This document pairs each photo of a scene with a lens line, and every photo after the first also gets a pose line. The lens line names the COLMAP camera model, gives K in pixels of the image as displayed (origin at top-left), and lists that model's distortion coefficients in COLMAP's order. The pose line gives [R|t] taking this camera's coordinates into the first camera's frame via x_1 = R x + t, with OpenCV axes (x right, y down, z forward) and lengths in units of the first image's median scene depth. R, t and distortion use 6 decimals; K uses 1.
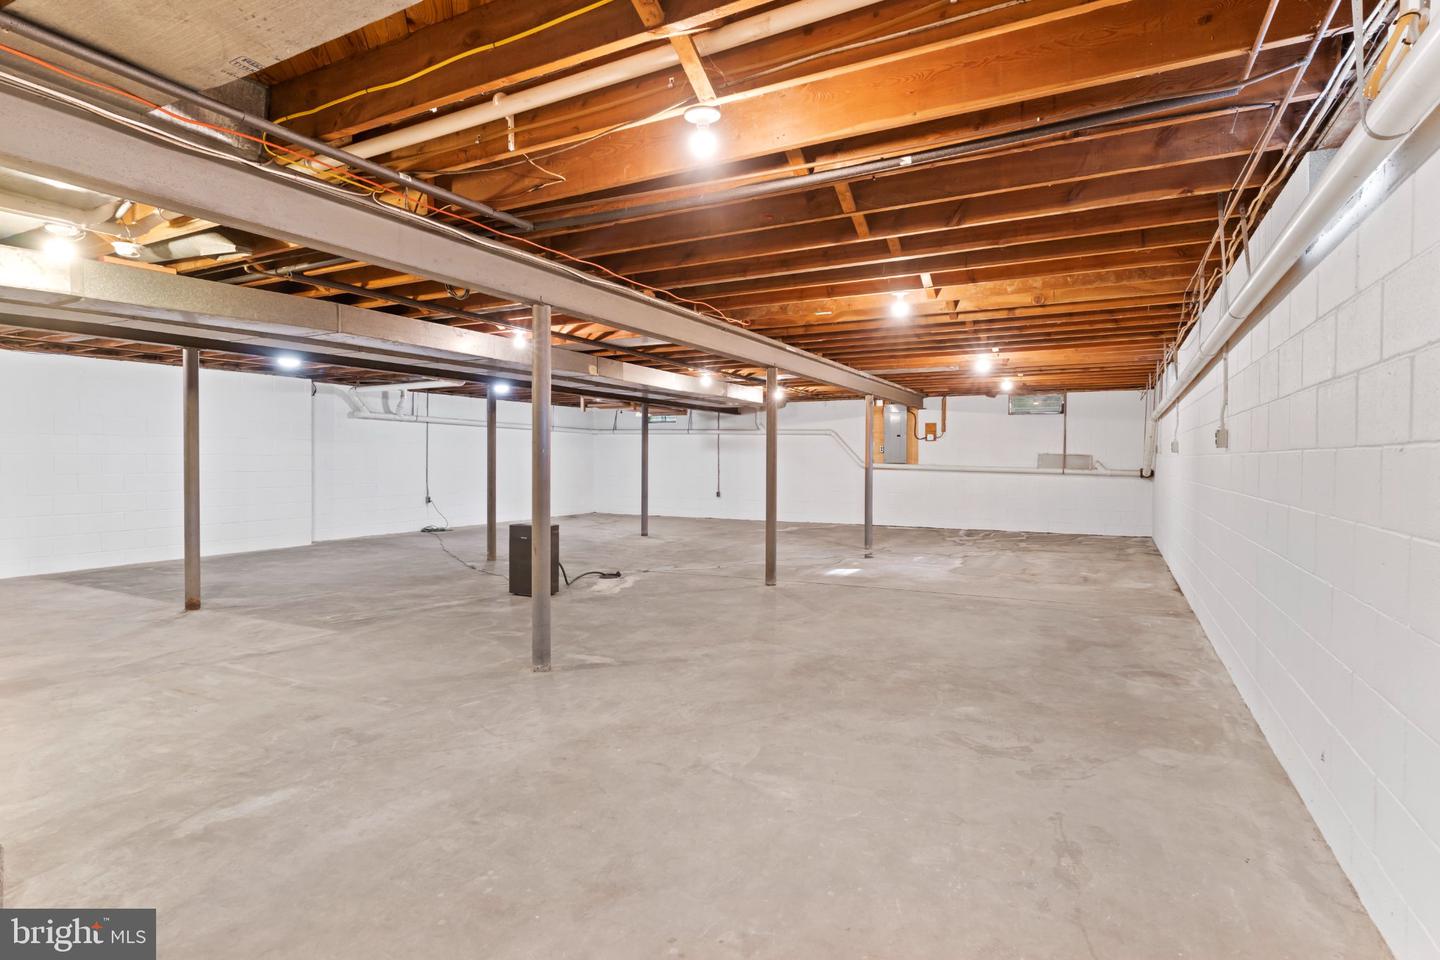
lens RADIAL K [[753.5, 0, 720.0], [0, 753.5, 480.0], [0, 0, 1]] dist [0.023673, -0.000142]
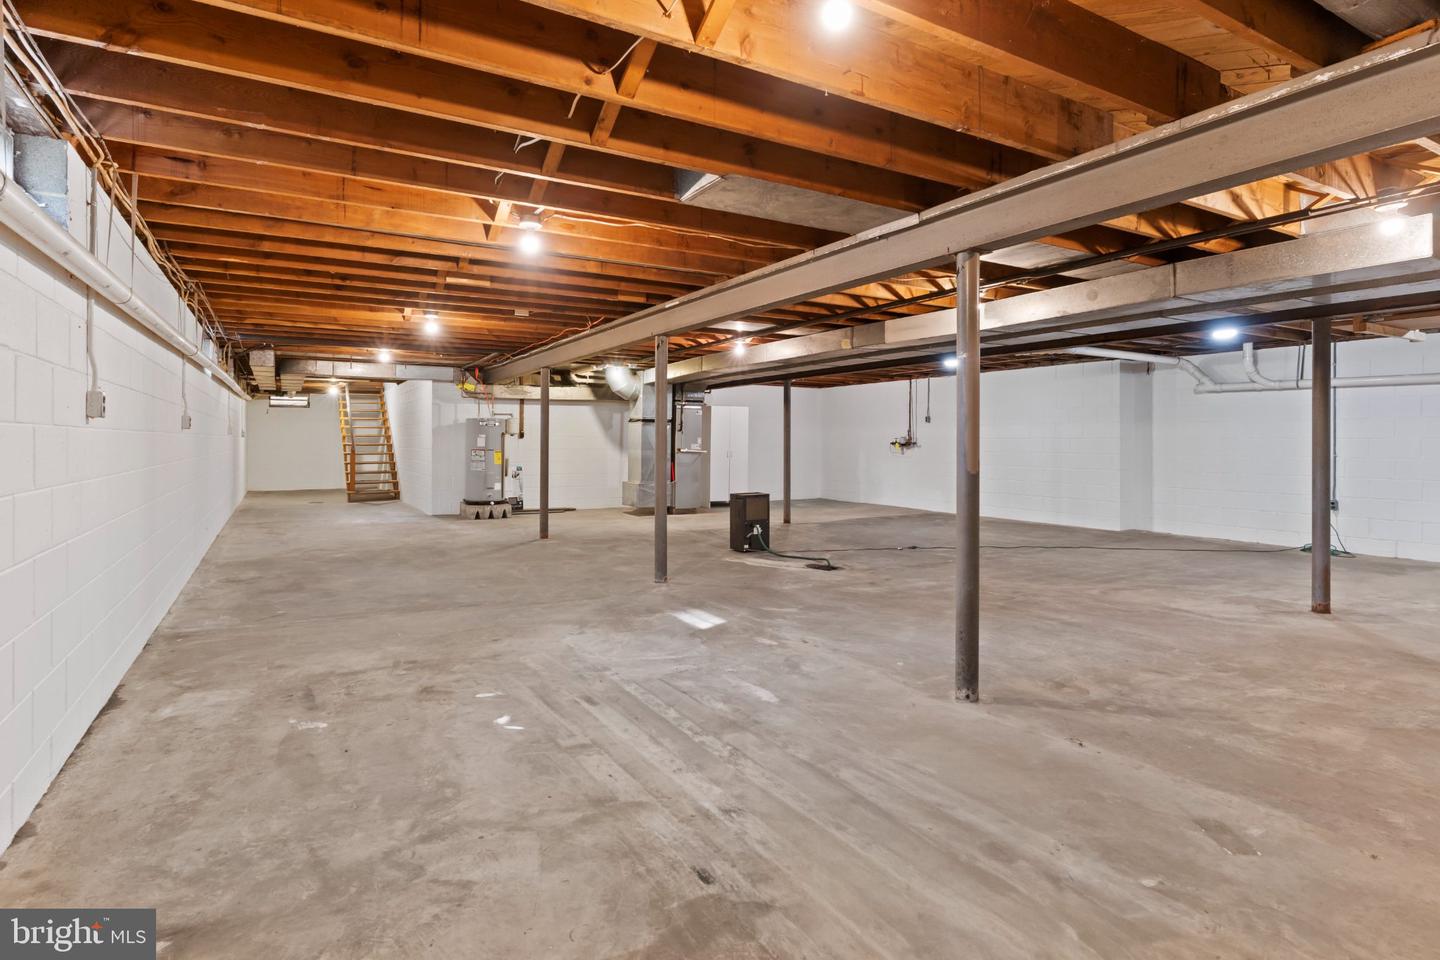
lens RADIAL K [[718.5, 0, 692.2], [0, 718.5, 444.9], [0, 0, 1]] dist [-0.000463, 0.000209]
pose [[-0.543764, 0.002530, -0.839234, 0.553409], [-0.030051, 0.999295, 0.022483, -0.029175], [0.838700, 0.037446, -0.543305, 1.086624]]
